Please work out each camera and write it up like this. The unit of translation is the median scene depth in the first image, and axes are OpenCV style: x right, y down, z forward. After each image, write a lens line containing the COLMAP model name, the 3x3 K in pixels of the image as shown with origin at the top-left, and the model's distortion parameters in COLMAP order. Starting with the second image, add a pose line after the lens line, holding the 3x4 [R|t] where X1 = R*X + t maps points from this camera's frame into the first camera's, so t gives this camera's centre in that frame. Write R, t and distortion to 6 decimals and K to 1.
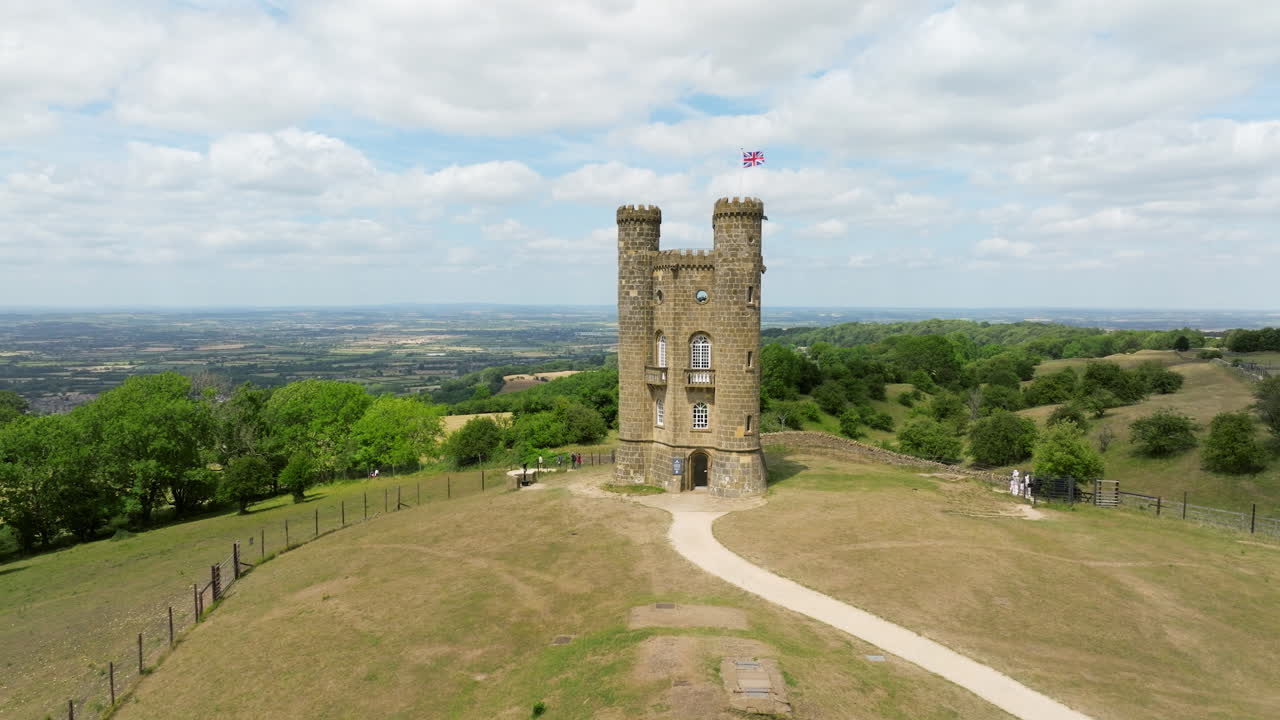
lens RADIAL K [[950.7, 0, 647.0], [0, 950.7, 363.1], [0, 0, 1]] dist [0.013664, 0.000711]
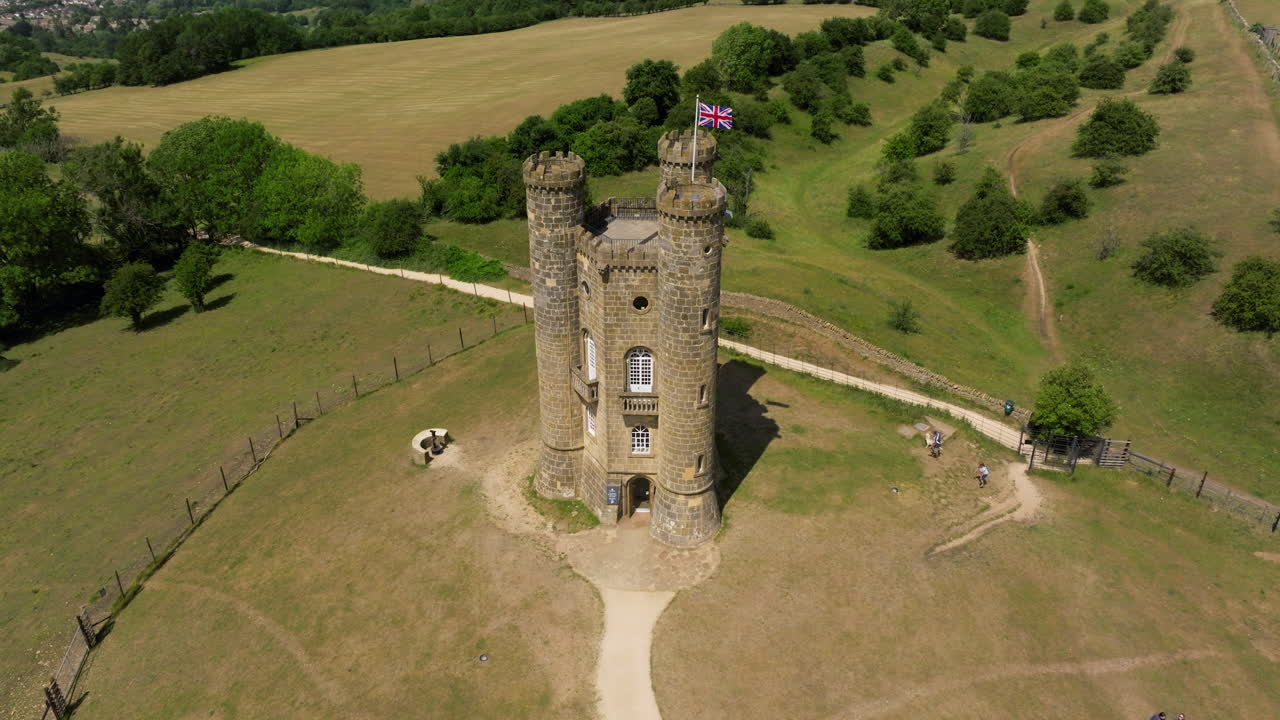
lens RADIAL K [[950.7, 0, 647.0], [0, 950.7, 363.1], [0, 0, 1]] dist [0.013664, 0.000711]
pose [[0.999182, -0.020175, 0.035042, 0.035070], [0.003956, 0.911243, 0.411849, -0.334785], [-0.040241, -0.411374, 0.910578, 0.298435]]
